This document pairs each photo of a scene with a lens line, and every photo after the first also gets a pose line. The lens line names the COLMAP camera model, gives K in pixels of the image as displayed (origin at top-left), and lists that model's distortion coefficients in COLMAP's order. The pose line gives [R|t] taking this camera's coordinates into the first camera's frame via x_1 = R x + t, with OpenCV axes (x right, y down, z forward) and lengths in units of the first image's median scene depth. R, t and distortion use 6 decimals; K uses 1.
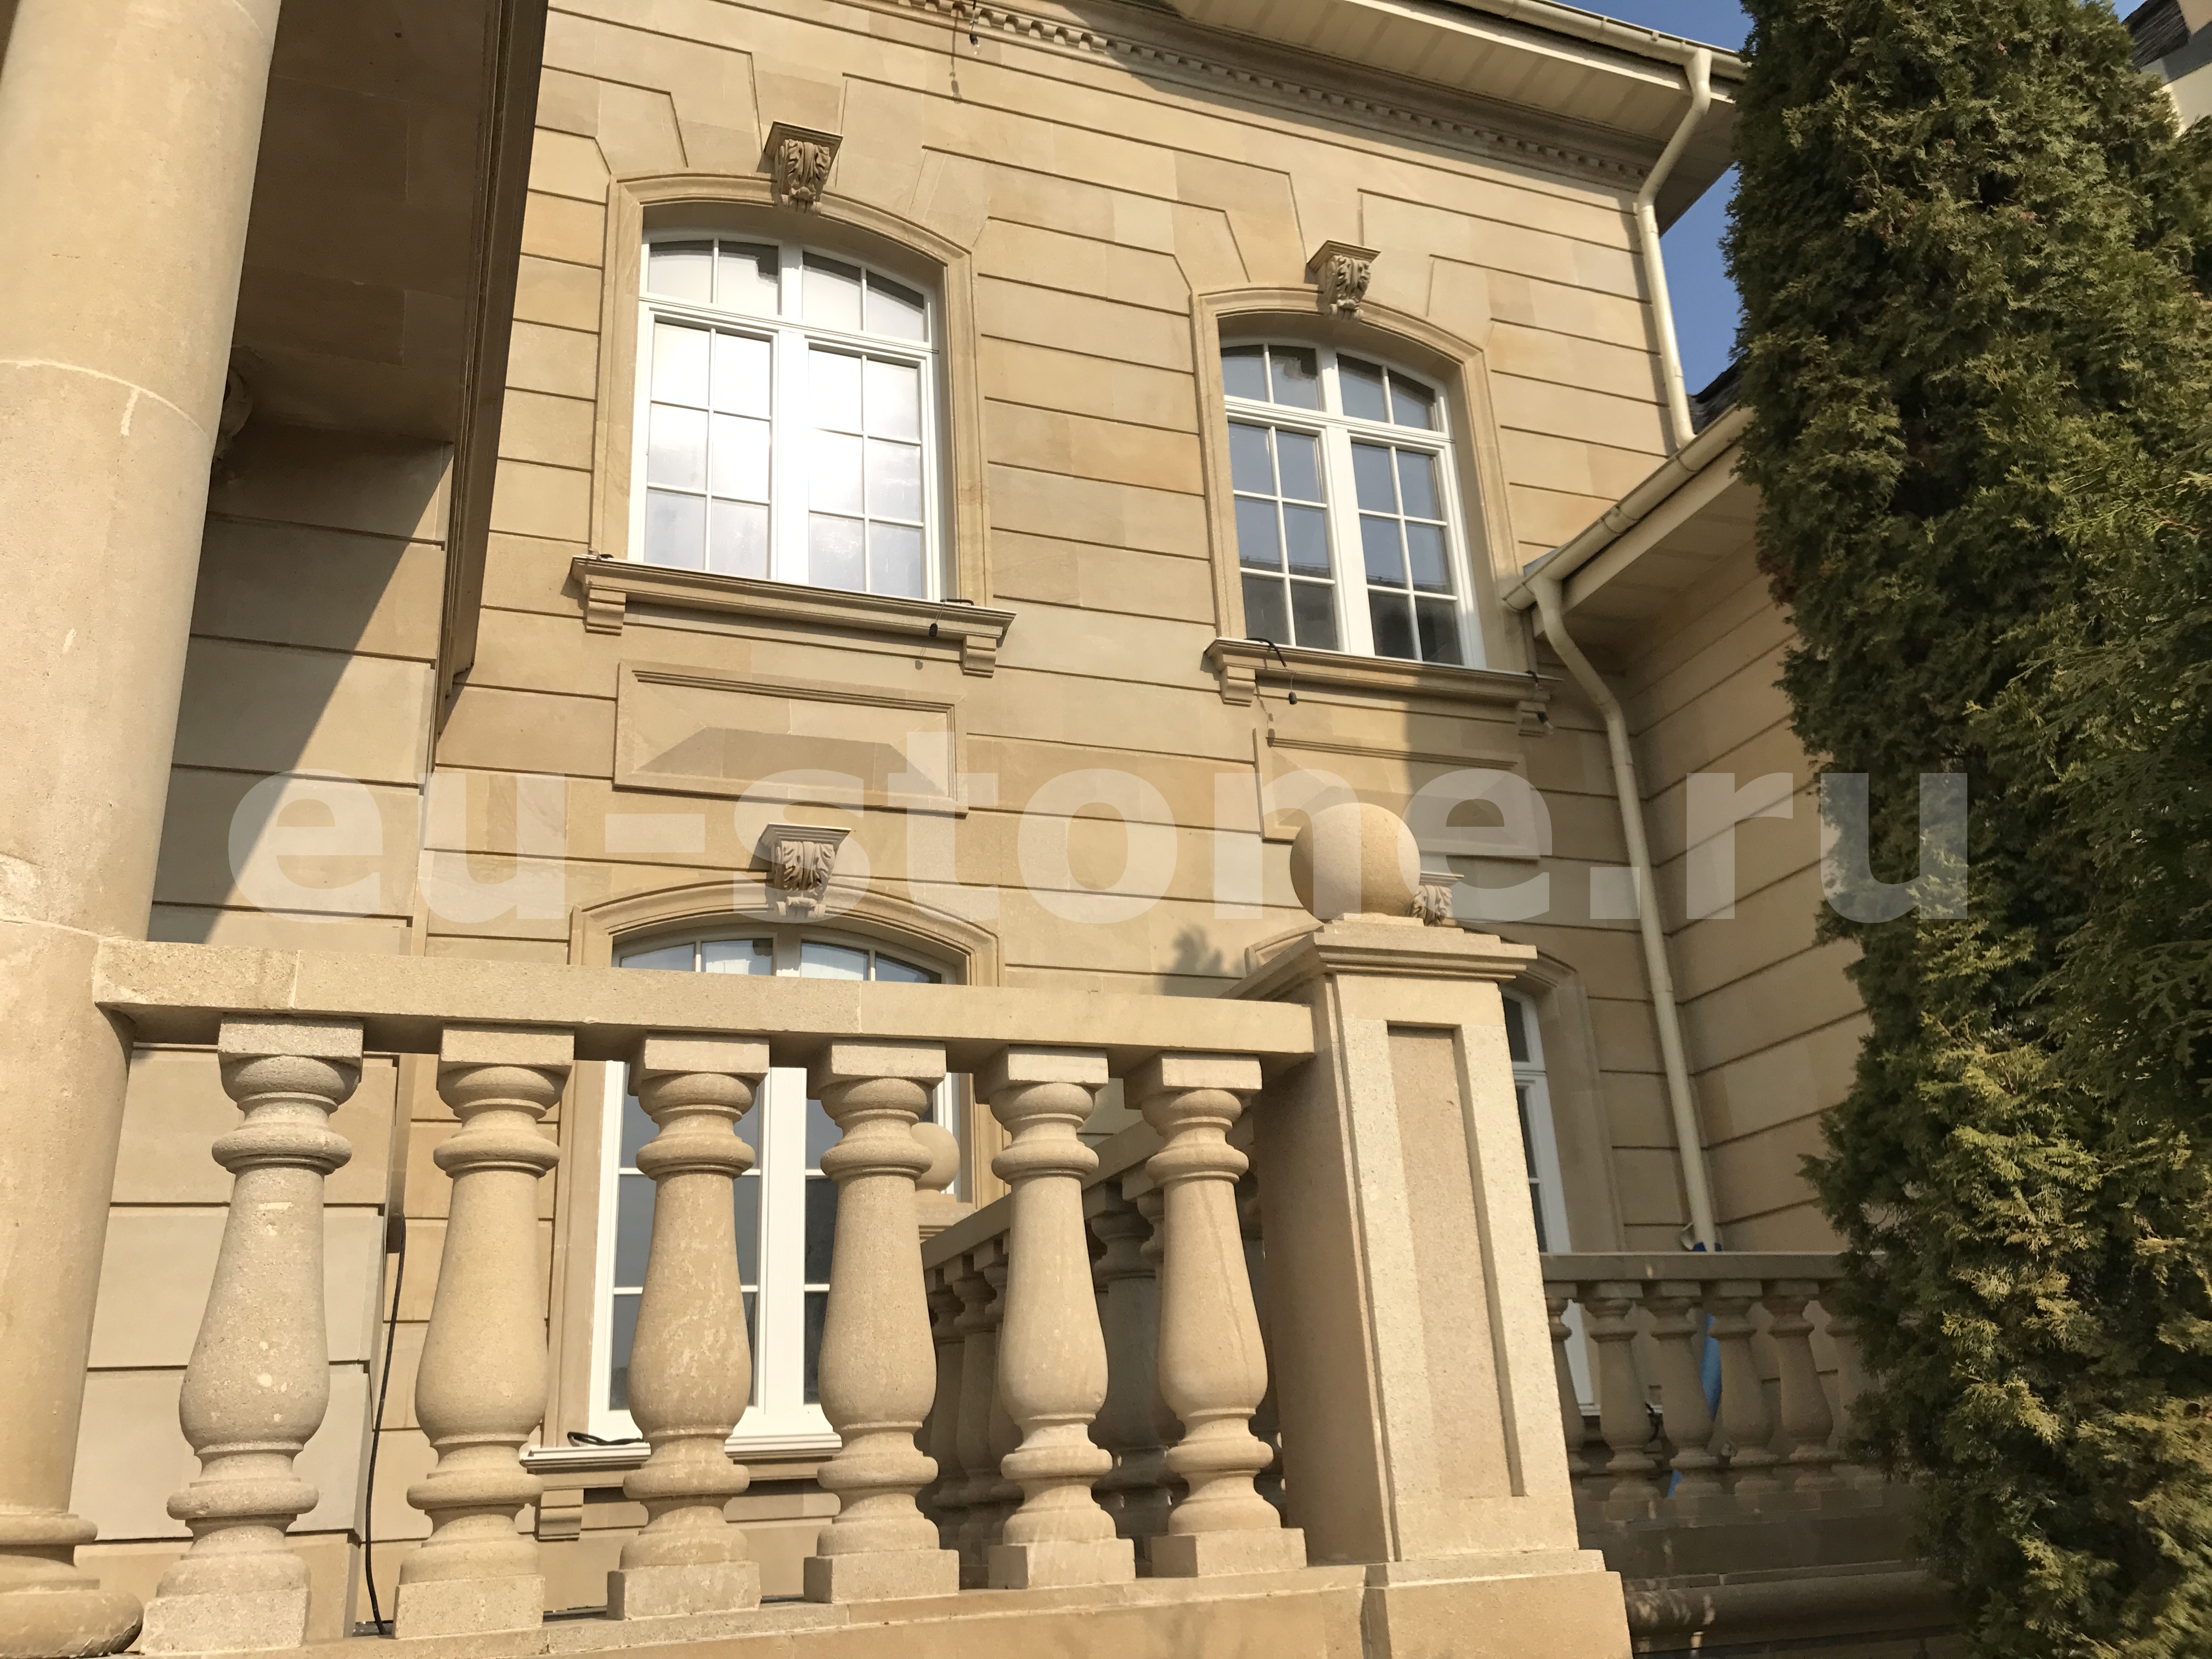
lens RADIAL K [[1805.4, 0, 1106.0], [0, 1805.4, 829.5], [0, 0, 1]] dist [0.049365, -0.059964]
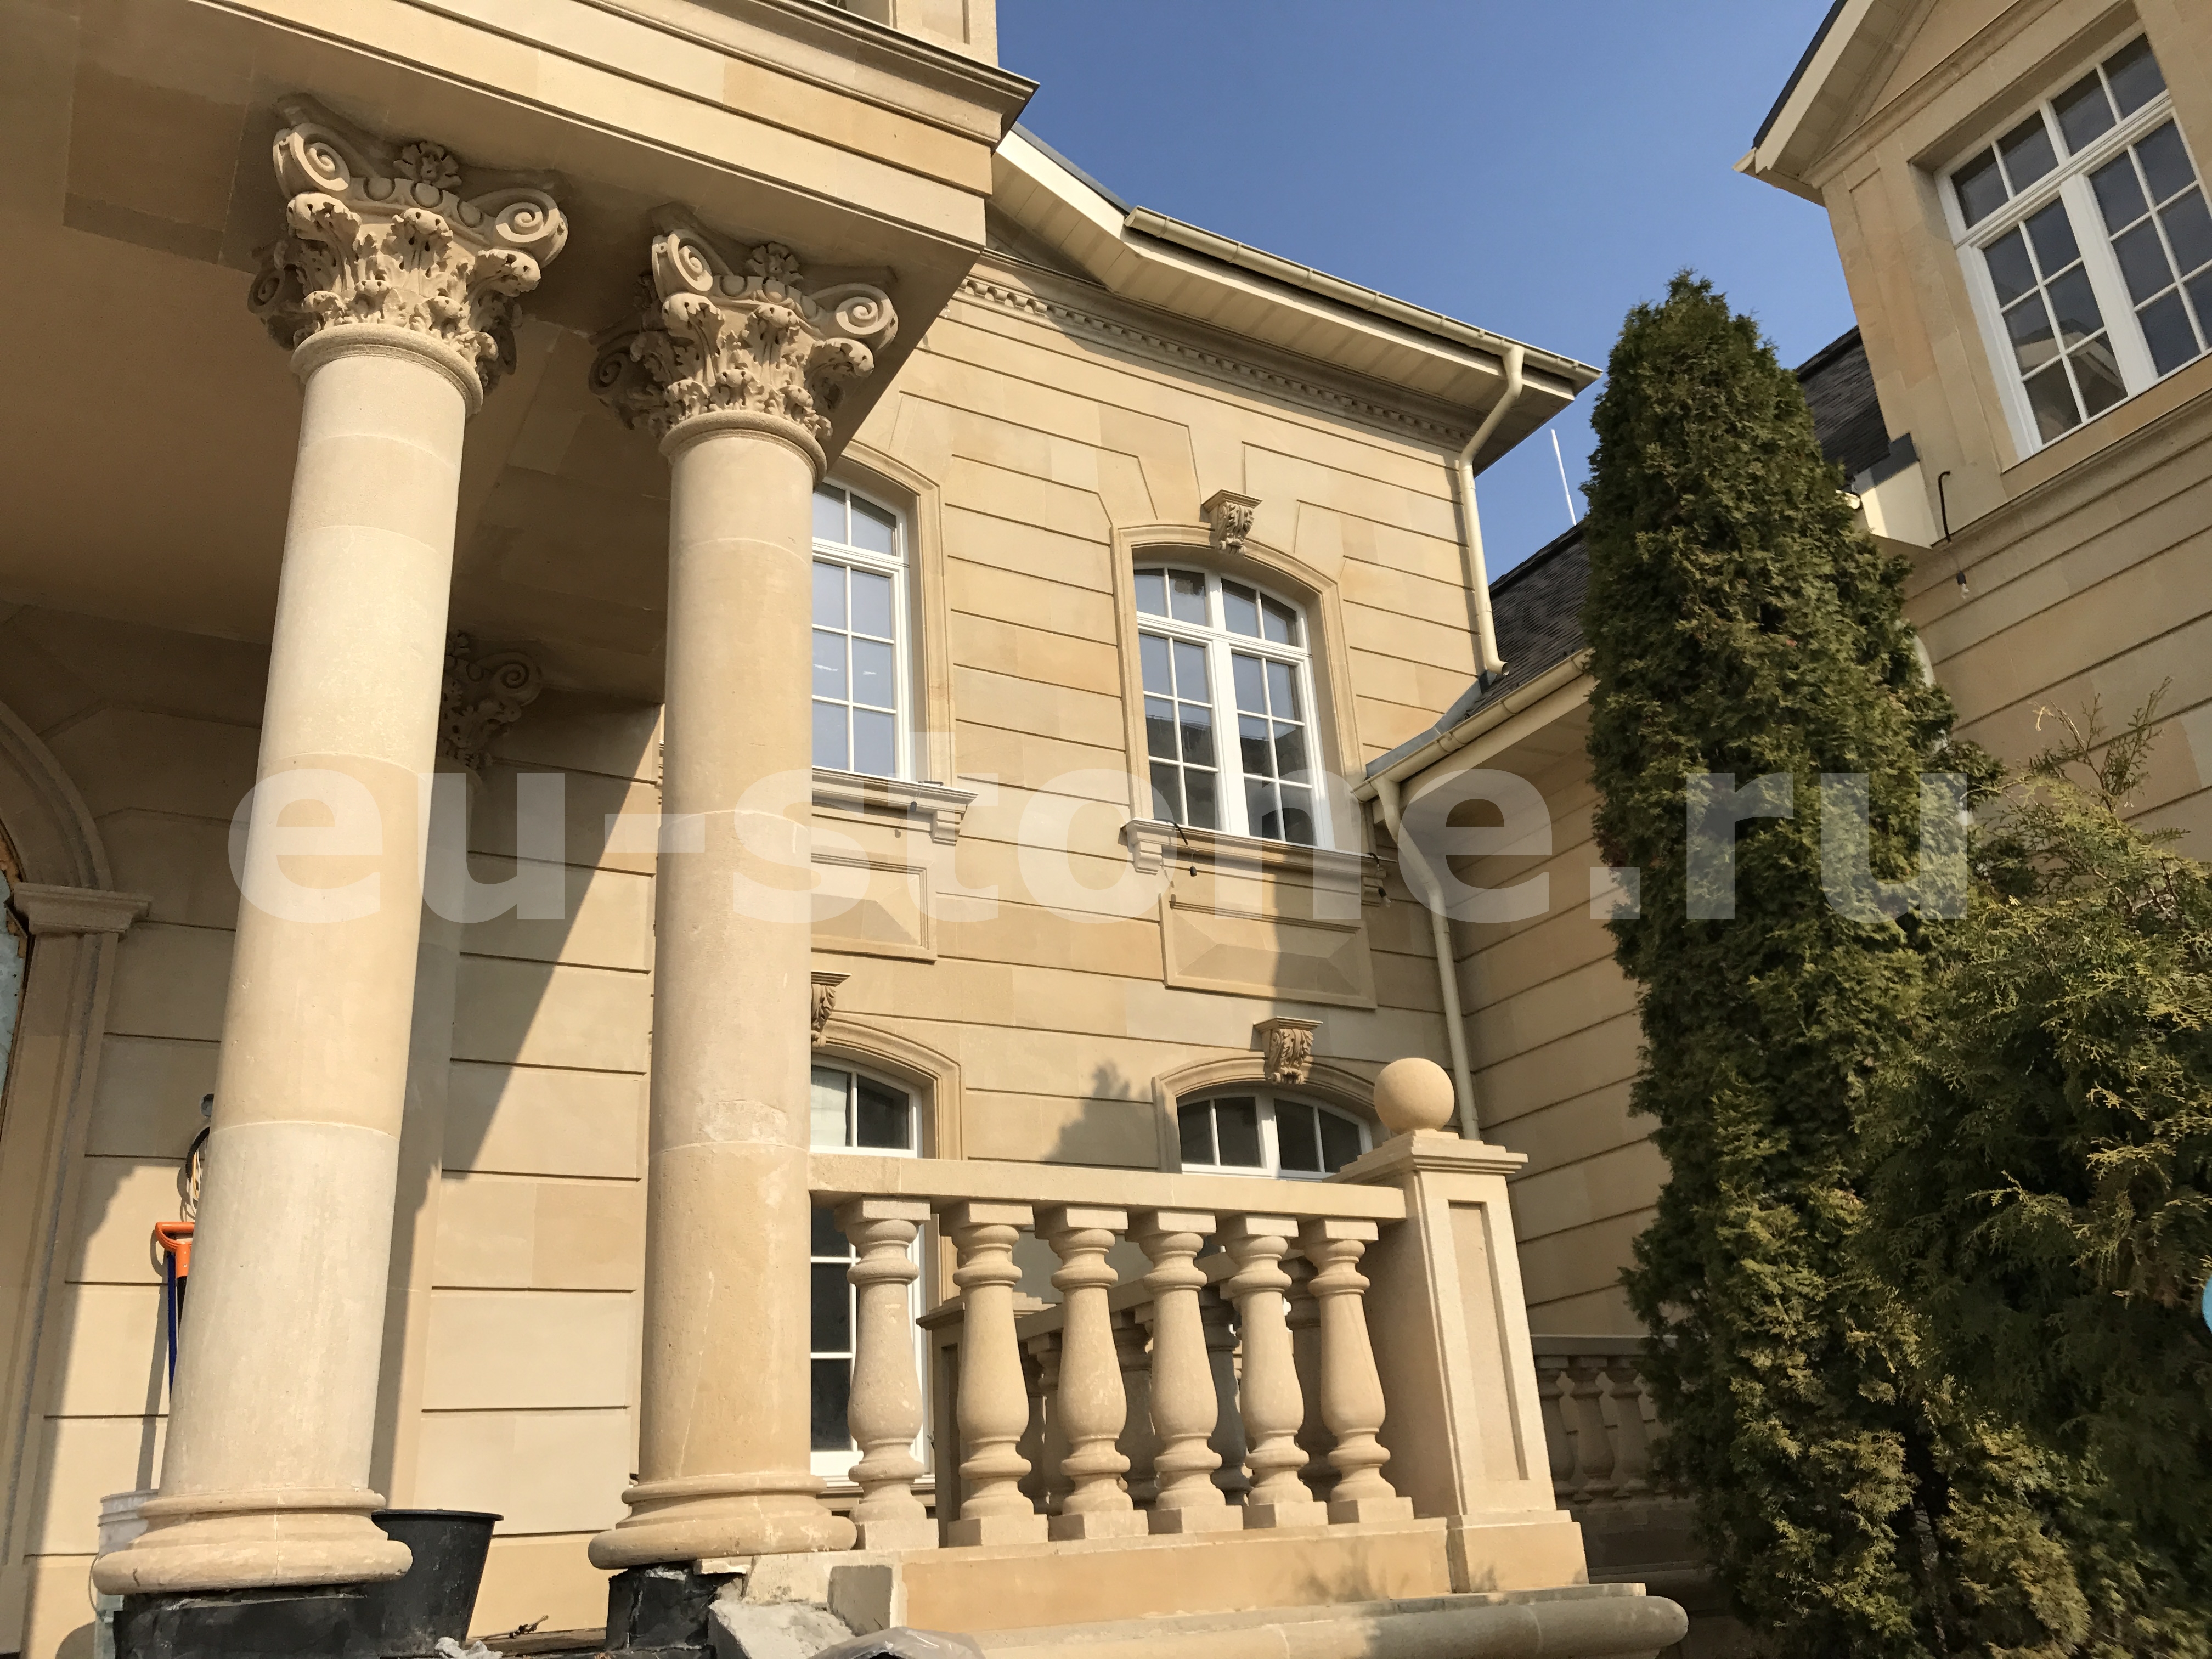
lens RADIAL K [[1841.5, 0, 1086.9], [0, 1841.5, 835.3], [0, 0, 1]] dist [0.087417, -0.165344]
pose [[0.988162, 0.048689, 0.145483, -0.296945], [-0.044682, 0.998530, -0.030686, -0.110131], [-0.146763, 0.023823, 0.988885, -0.446371]]
